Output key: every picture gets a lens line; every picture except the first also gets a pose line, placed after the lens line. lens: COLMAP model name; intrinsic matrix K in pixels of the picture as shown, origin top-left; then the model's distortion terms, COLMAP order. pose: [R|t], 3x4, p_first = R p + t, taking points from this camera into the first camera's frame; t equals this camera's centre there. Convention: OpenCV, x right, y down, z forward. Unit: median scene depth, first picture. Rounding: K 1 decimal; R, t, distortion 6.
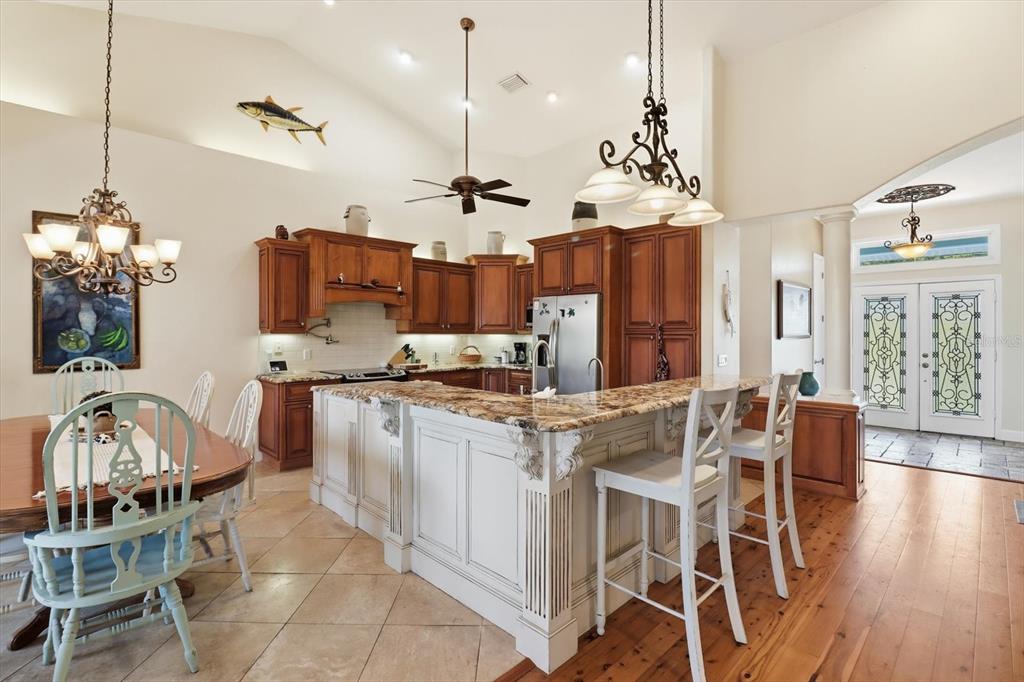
lens RADIAL K [[480.6, 0, 517.4], [0, 480.6, 333.0], [0, 0, 1]] dist [-0.003147, -0.010208]
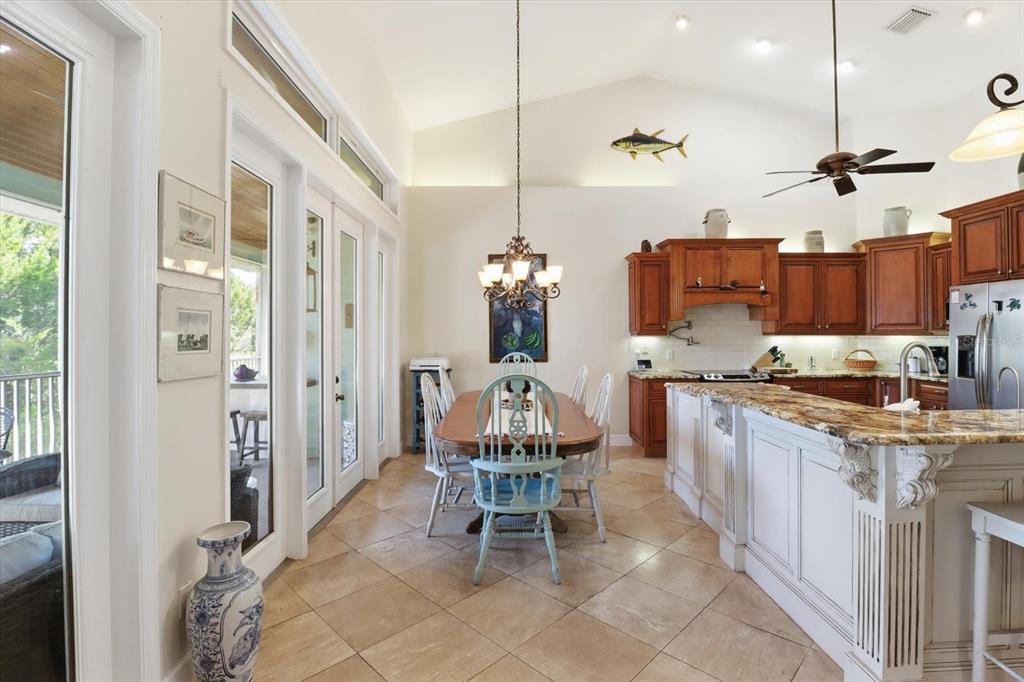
lens RADIAL K [[480.6, 0, 511.4], [0, 480.6, 335.7], [0, 0, 1]] dist [-0.003147, -0.010208]
pose [[0.710184, -0.004313, -0.704002, 0.105597], [0.004542, 0.999988, -0.001544, 0.002448], [0.704001, -0.002101, 0.710196, -0.037970]]
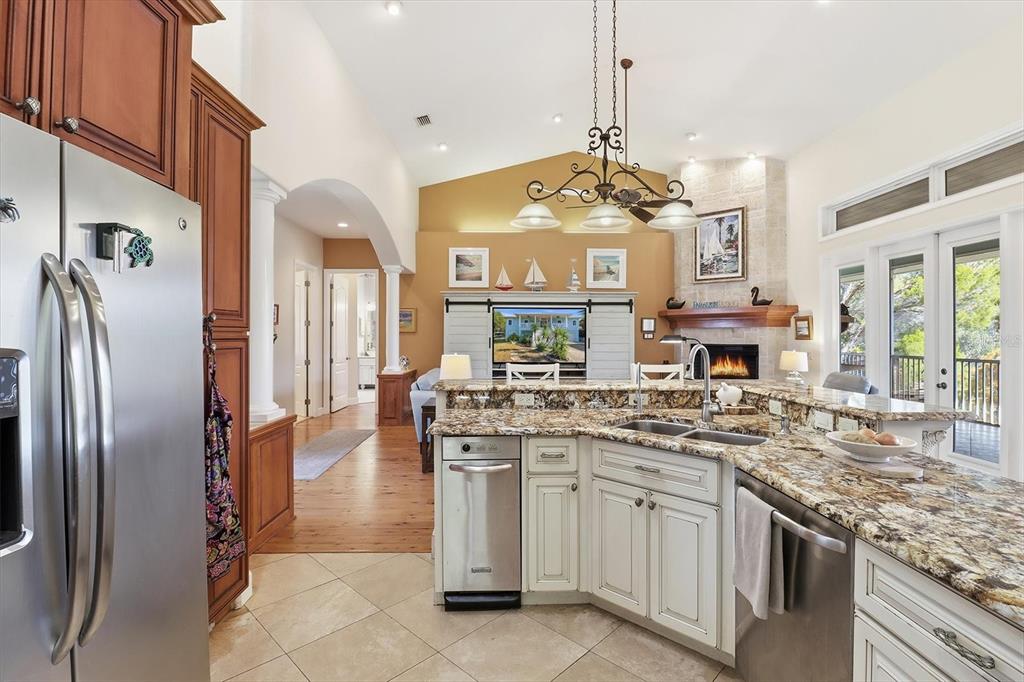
lens RADIAL K [[480.6, 0, 514.2], [0, 480.6, 335.3], [0, 0, 1]] dist [-0.003147, -0.010208]
pose [[-0.719002, -0.002613, 0.695003, -0.247290], [-0.002074, 0.999997, 0.001615, -0.002366], [-0.695005, -0.000280, -0.719005, 1.451049]]
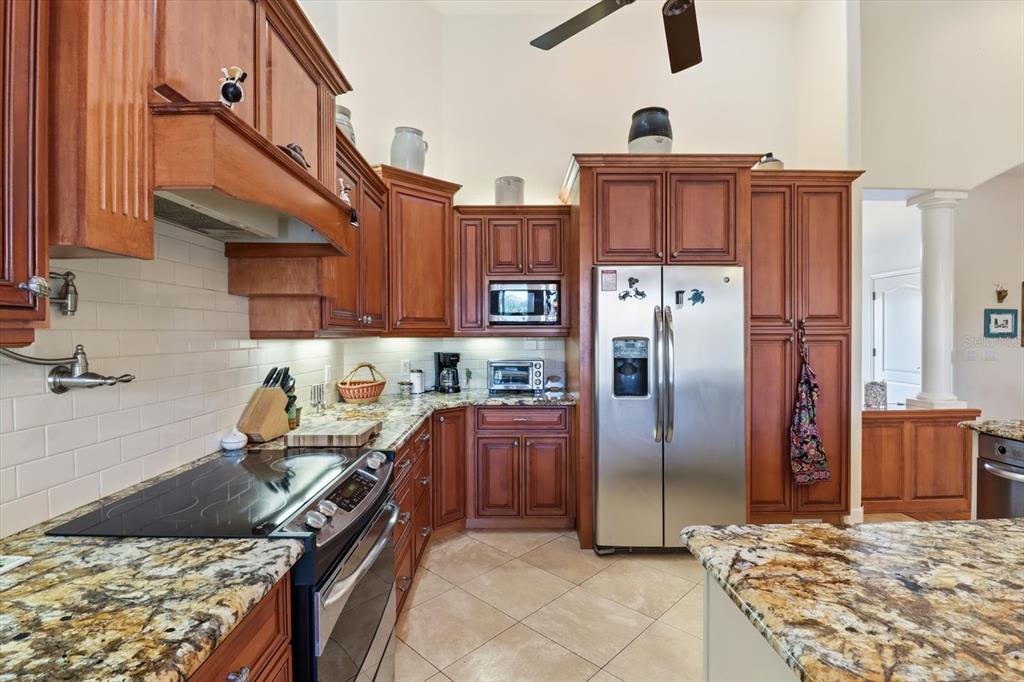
lens RADIAL K [[480.6, 0, 515.1], [0, 480.6, 337.7], [0, 0, 1]] dist [-0.003147, -0.010208]
pose [[0.697610, -0.012348, 0.716371, -0.606428], [0.007378, 0.999922, 0.010051, -0.002908], [-0.716440, -0.001726, 0.697647, 1.064735]]
